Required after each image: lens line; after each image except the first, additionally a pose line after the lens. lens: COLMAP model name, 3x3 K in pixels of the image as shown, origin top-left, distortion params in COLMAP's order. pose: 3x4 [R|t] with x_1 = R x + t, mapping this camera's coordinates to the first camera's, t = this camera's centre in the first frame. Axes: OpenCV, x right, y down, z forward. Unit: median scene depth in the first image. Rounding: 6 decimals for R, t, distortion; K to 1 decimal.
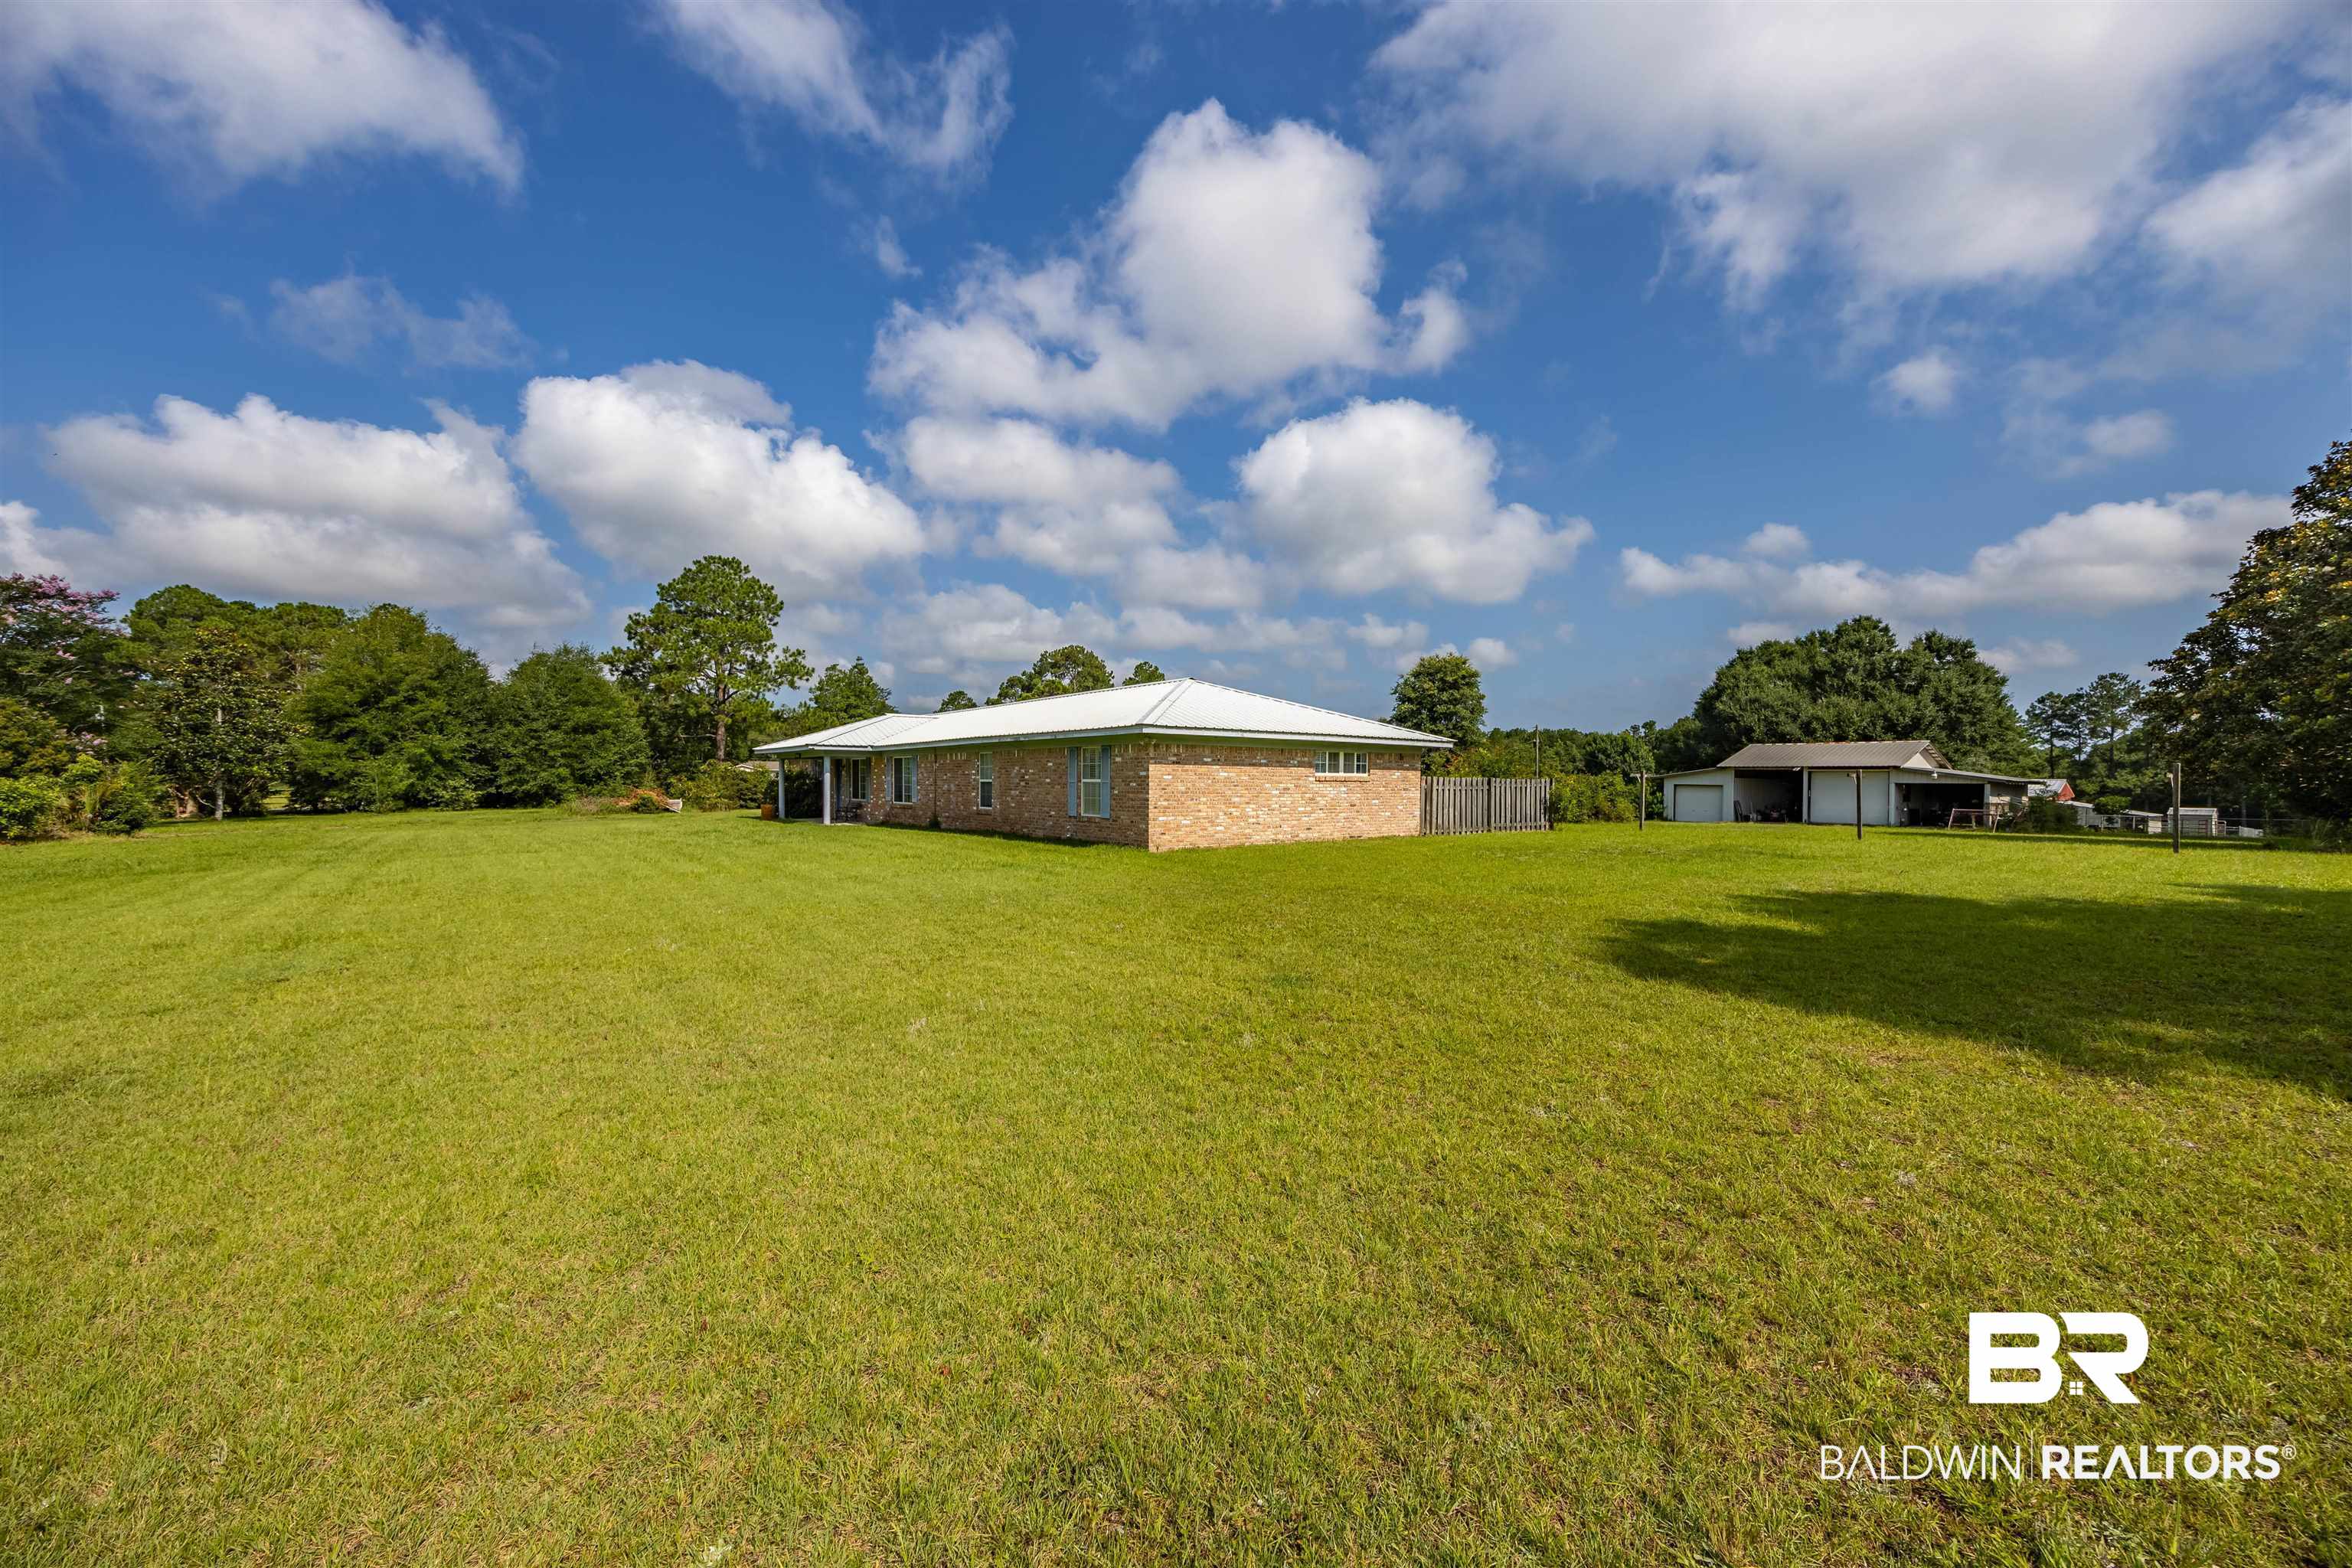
lens RADIAL K [[936.2, 0, 1176.2], [0, 936.2, 801.2], [0, 0, 1]] dist [0.007743, -0.000180]
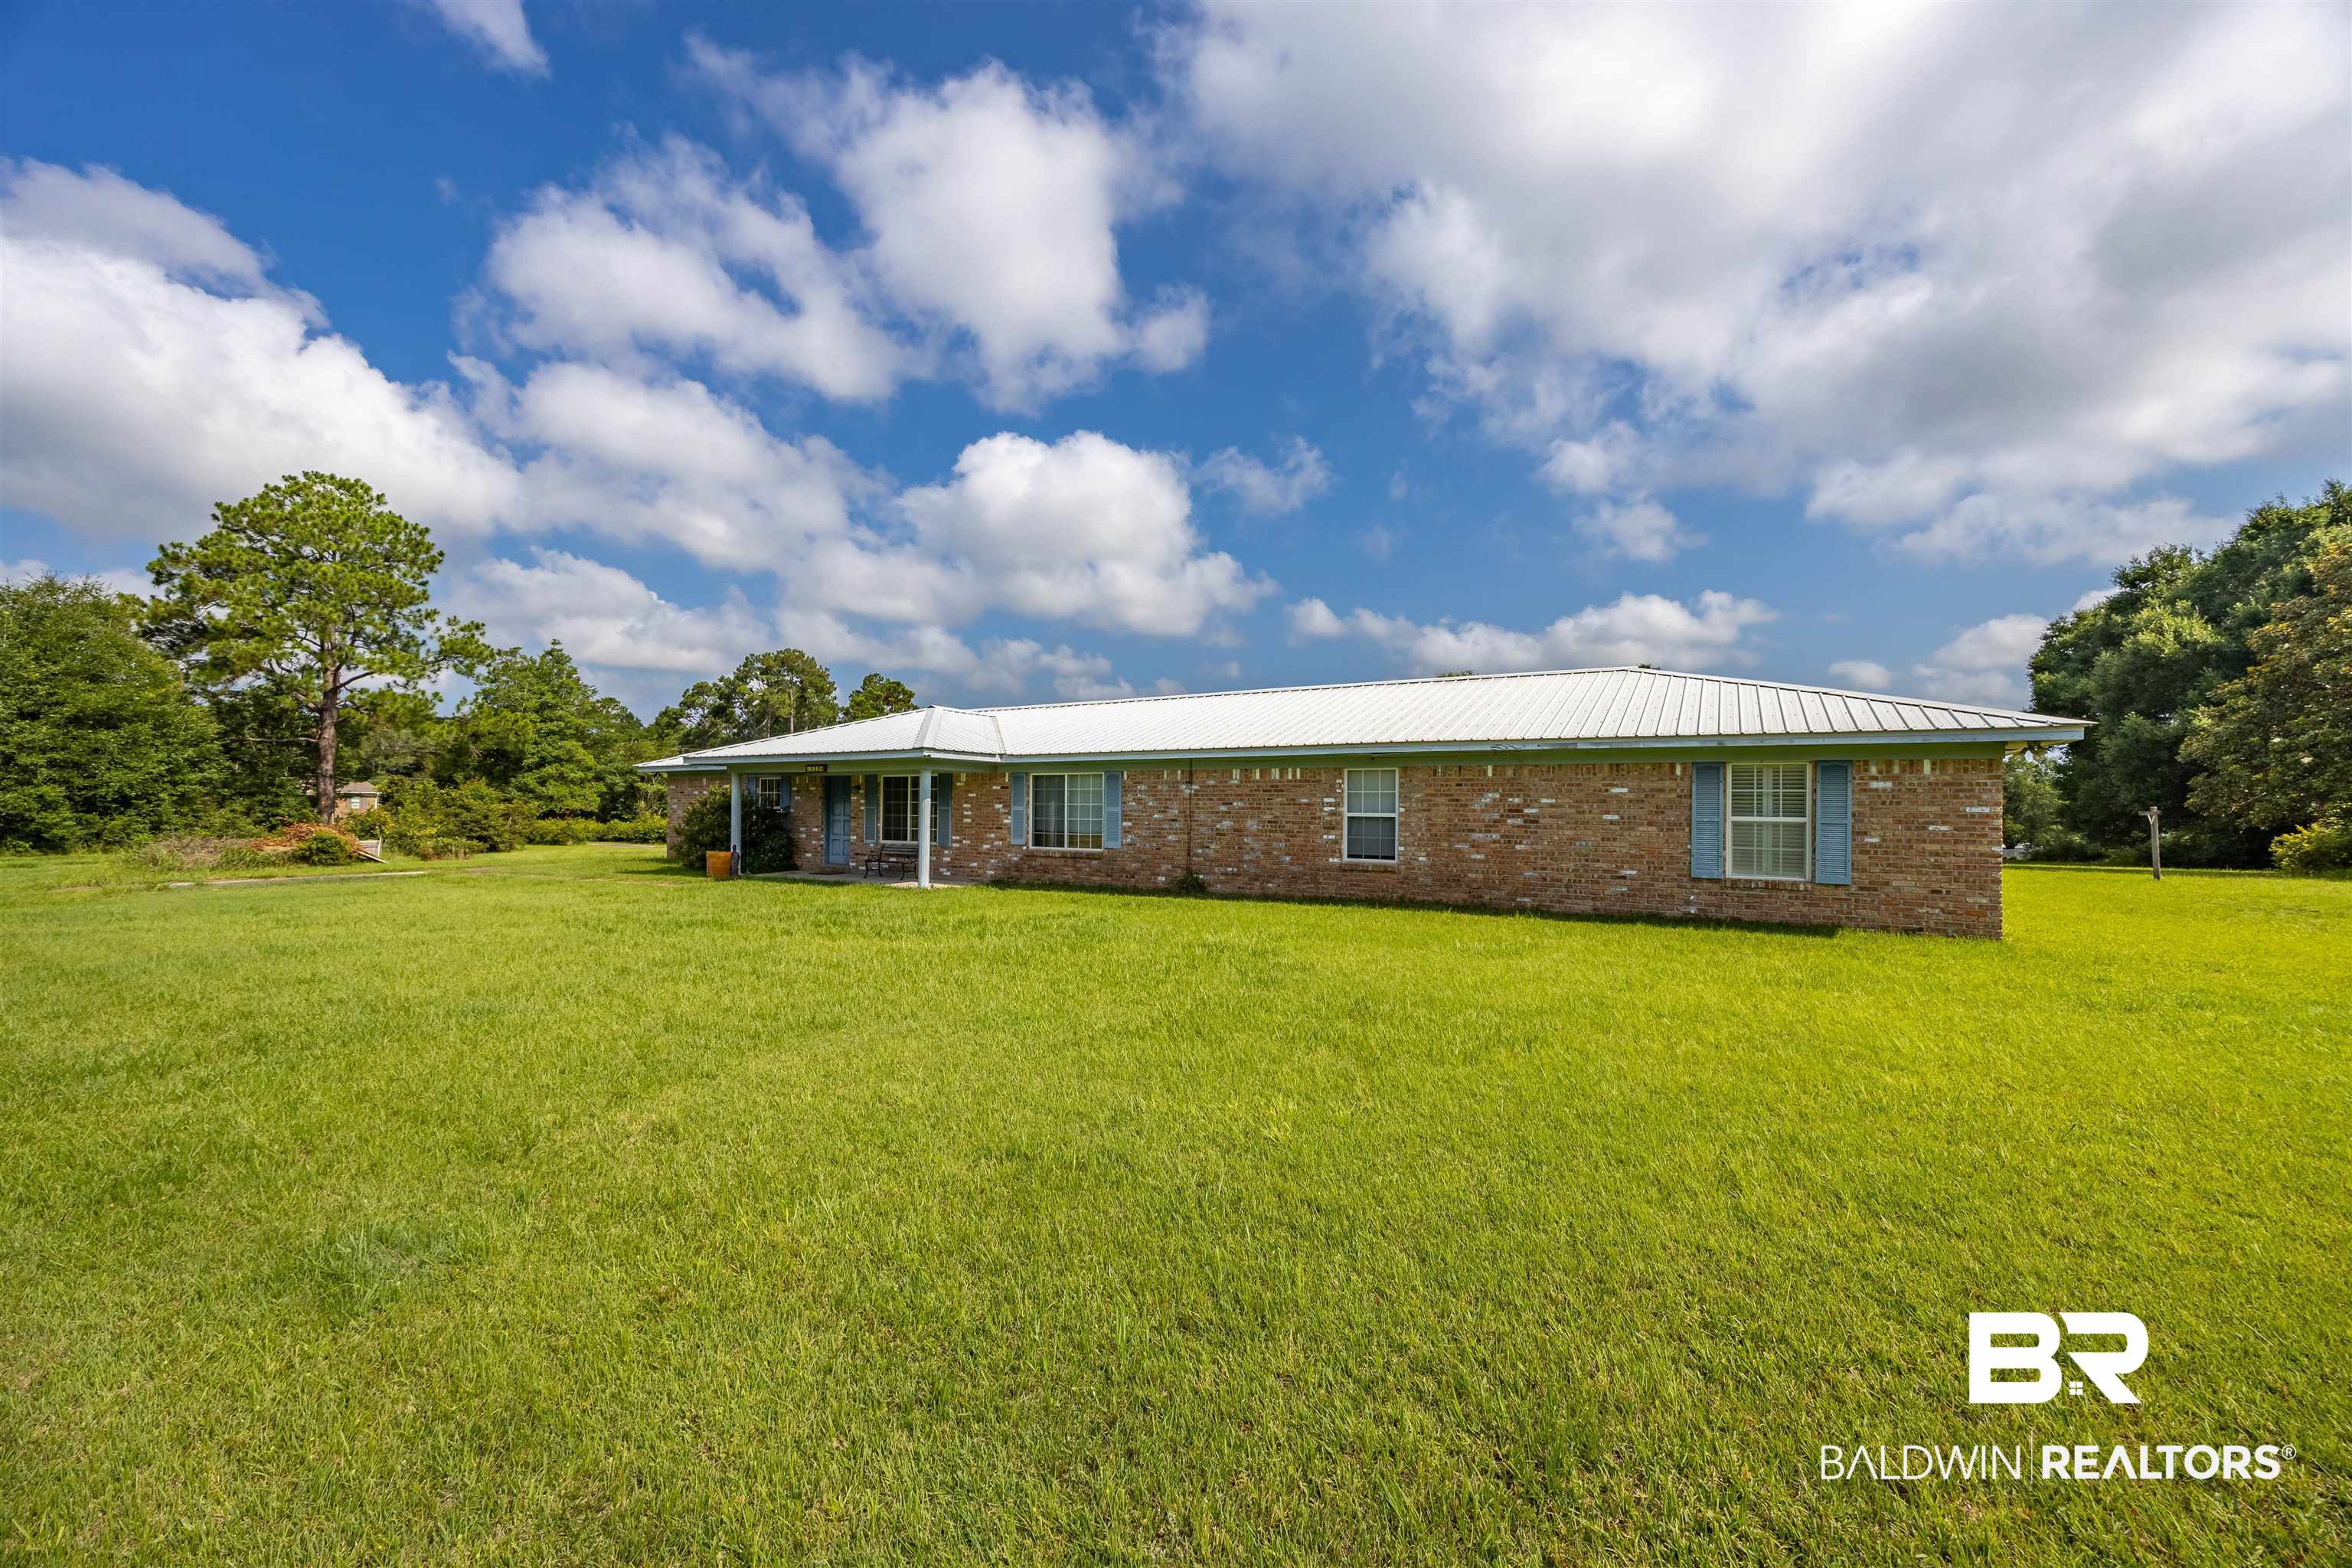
lens RADIAL K [[936.2, 0, 1159.2], [0, 936.2, 793.4], [0, 0, 1]] dist [0.007743, -0.000180]
pose [[0.927812, 0.010729, 0.372893, -0.225482], [0.003577, 0.999285, -0.037652, -0.005729], [-0.373030, 0.036267, 0.927110, 0.192285]]
